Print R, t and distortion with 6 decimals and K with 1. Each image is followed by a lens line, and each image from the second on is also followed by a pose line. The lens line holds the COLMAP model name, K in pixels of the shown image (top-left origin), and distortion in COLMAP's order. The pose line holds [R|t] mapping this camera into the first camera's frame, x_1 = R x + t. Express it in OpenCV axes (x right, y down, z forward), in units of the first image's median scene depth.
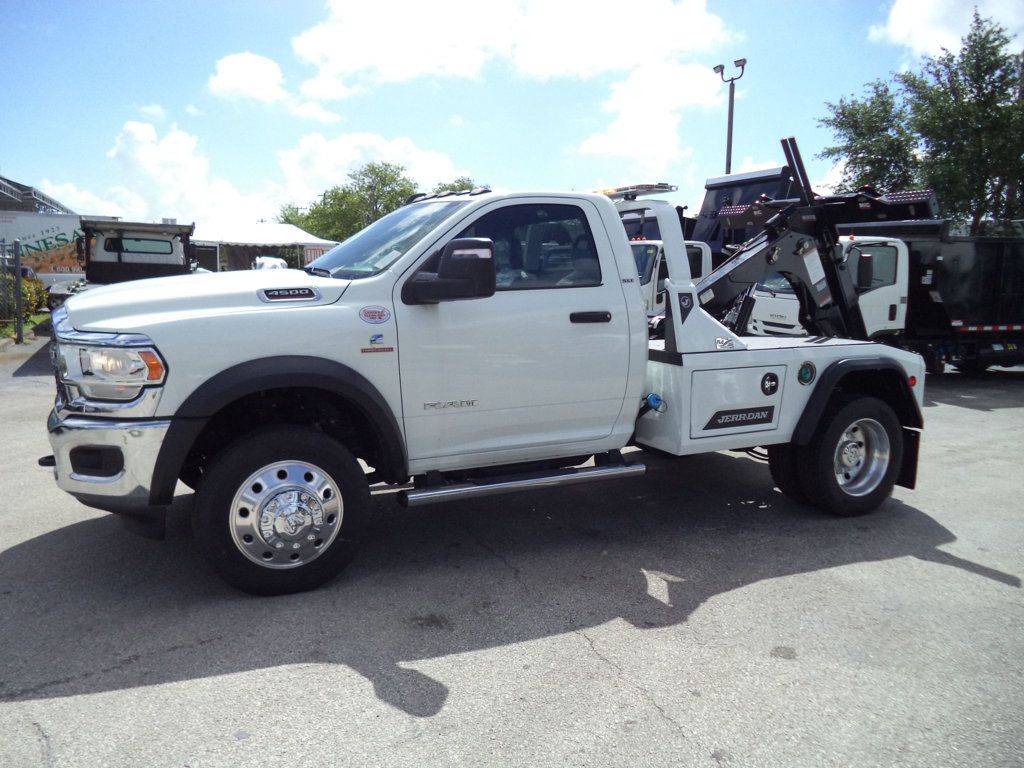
lens RADIAL K [[850.5, 0, 487.4], [0, 850.5, 400.8], [0, 0, 1]] dist [-0.039098, 0.002205]
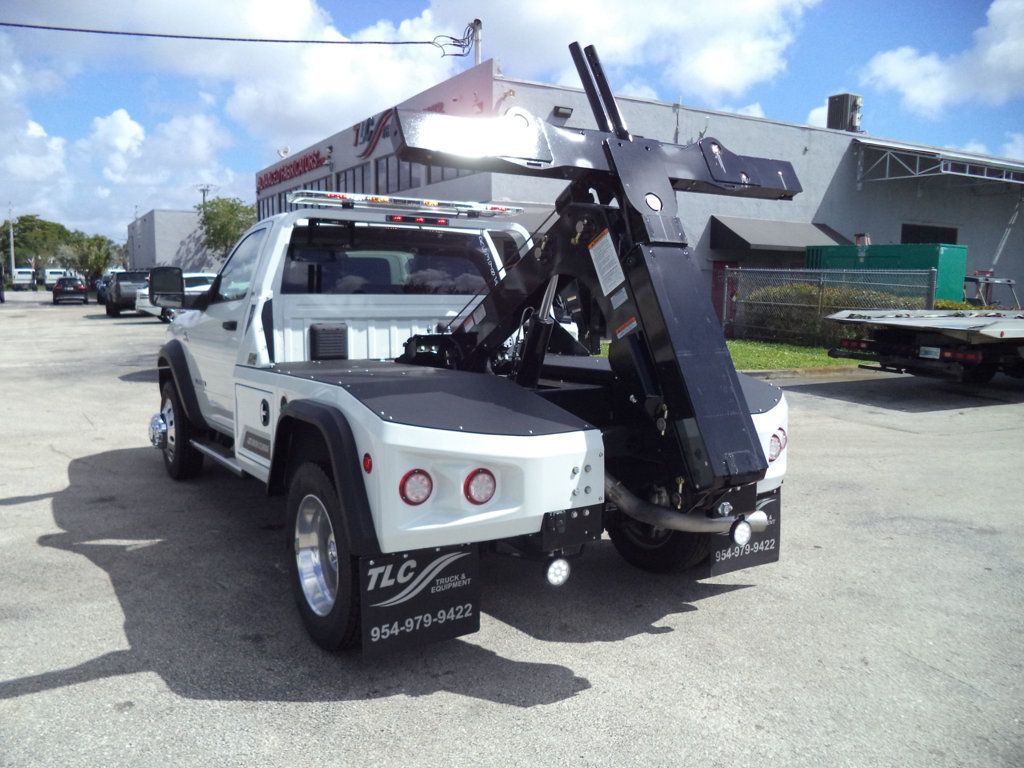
lens RADIAL K [[840.2, 0, 524.2], [0, 840.2, 379.3], [0, 0, 1]] dist [-0.026899, -0.002428]
pose [[0.130069, 0.085513, -0.987811, 1.170272], [-0.153351, 0.986021, 0.065166, -0.143665], [0.979574, 0.143006, 0.141364, 1.116328]]
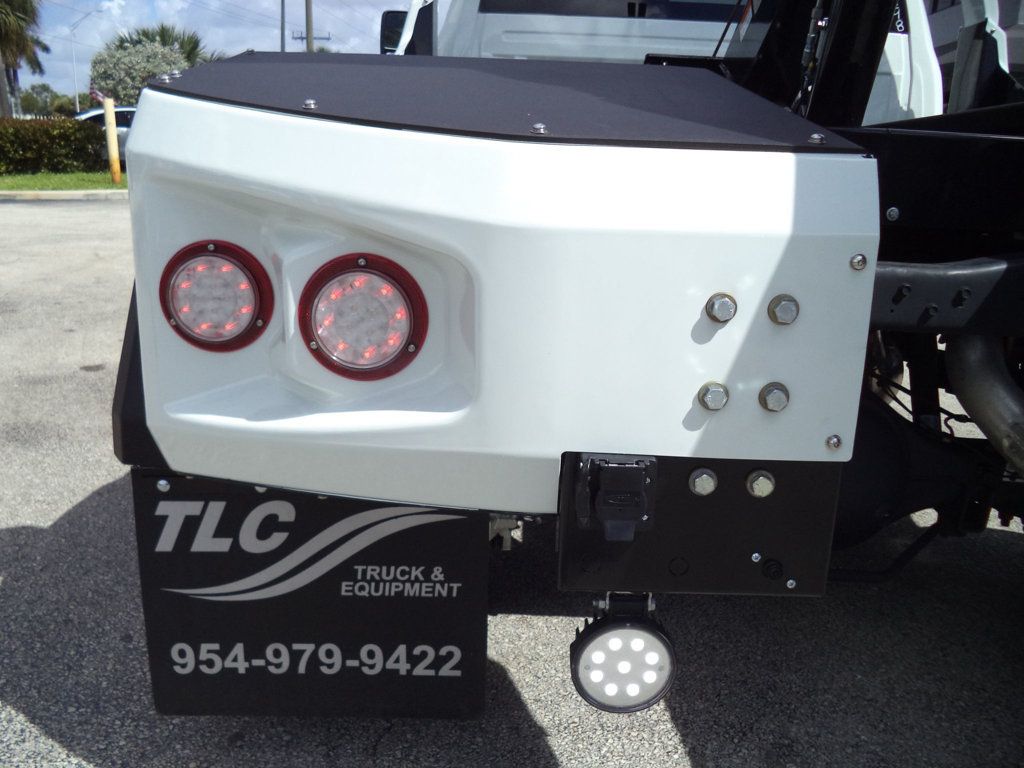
lens RADIAL K [[834.0, 0, 513.3], [0, 834.0, 386.9], [0, 0, 1]] dist [-0.018276, -0.002219]
pose [[-0.437654, 0.198239, -0.877018, 0.718168], [-0.178472, 0.936832, 0.300821, -0.067537], [0.881253, 0.288178, -0.374628, 1.277678]]
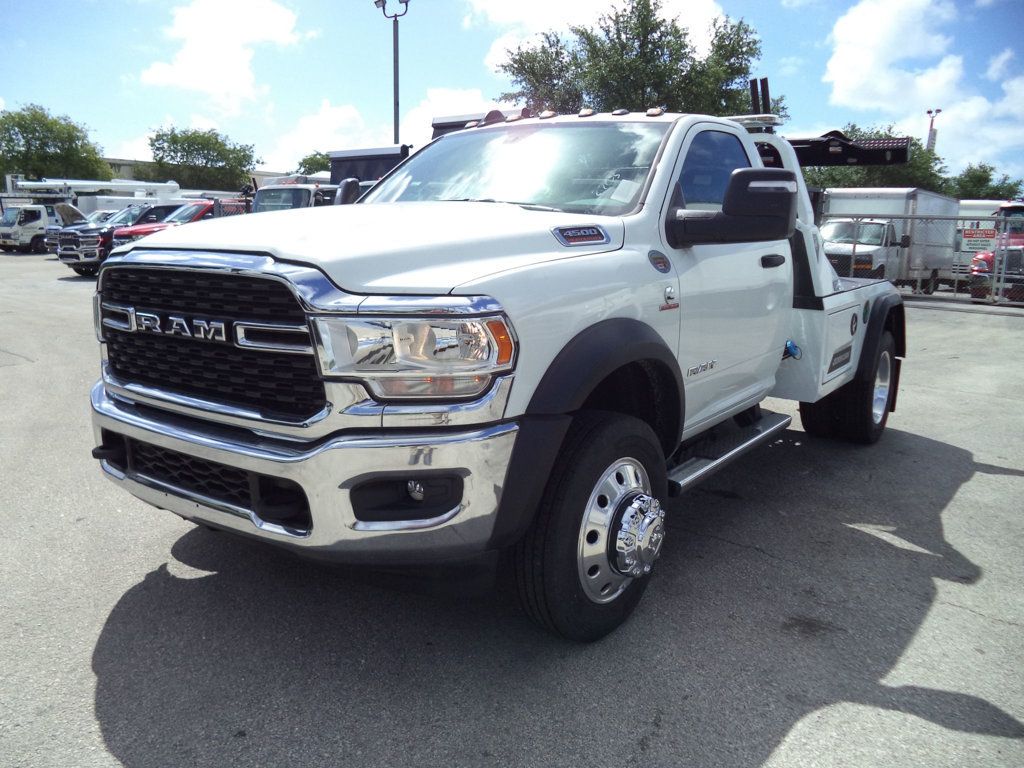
lens RADIAL K [[858.8, 0, 496.6], [0, 858.8, 400.1], [0, 0, 1]] dist [-0.049029, -0.004093]
pose [[0.879406, -0.093425, 0.466816, -0.521463], [0.064554, 0.994900, 0.077503, -0.035555], [-0.471676, -0.038022, 0.880952, 0.297473]]
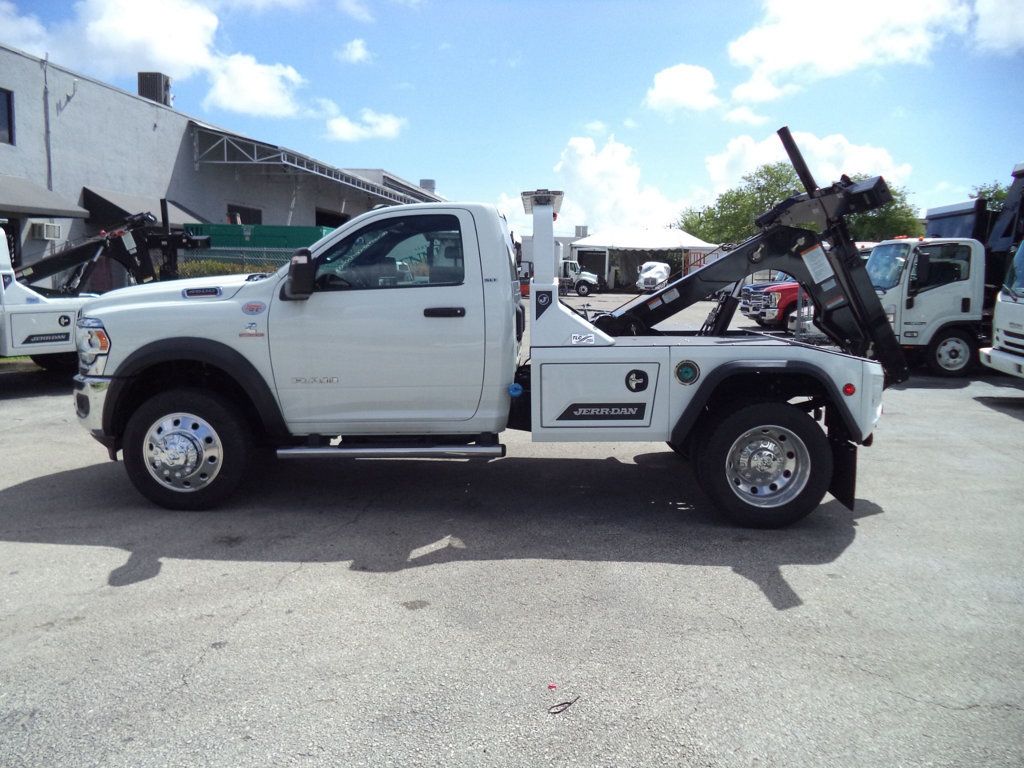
lens RADIAL K [[851.4, 0, 493.9], [0, 851.4, 382.5], [0, 0, 1]] dist [-0.070321, 0.055503]
pose [[0.879818, 0.050816, -0.472586, 0.656259], [-0.062498, 0.998004, -0.009039, 0.001796], [0.471184, 0.037488, 0.881238, 0.022372]]
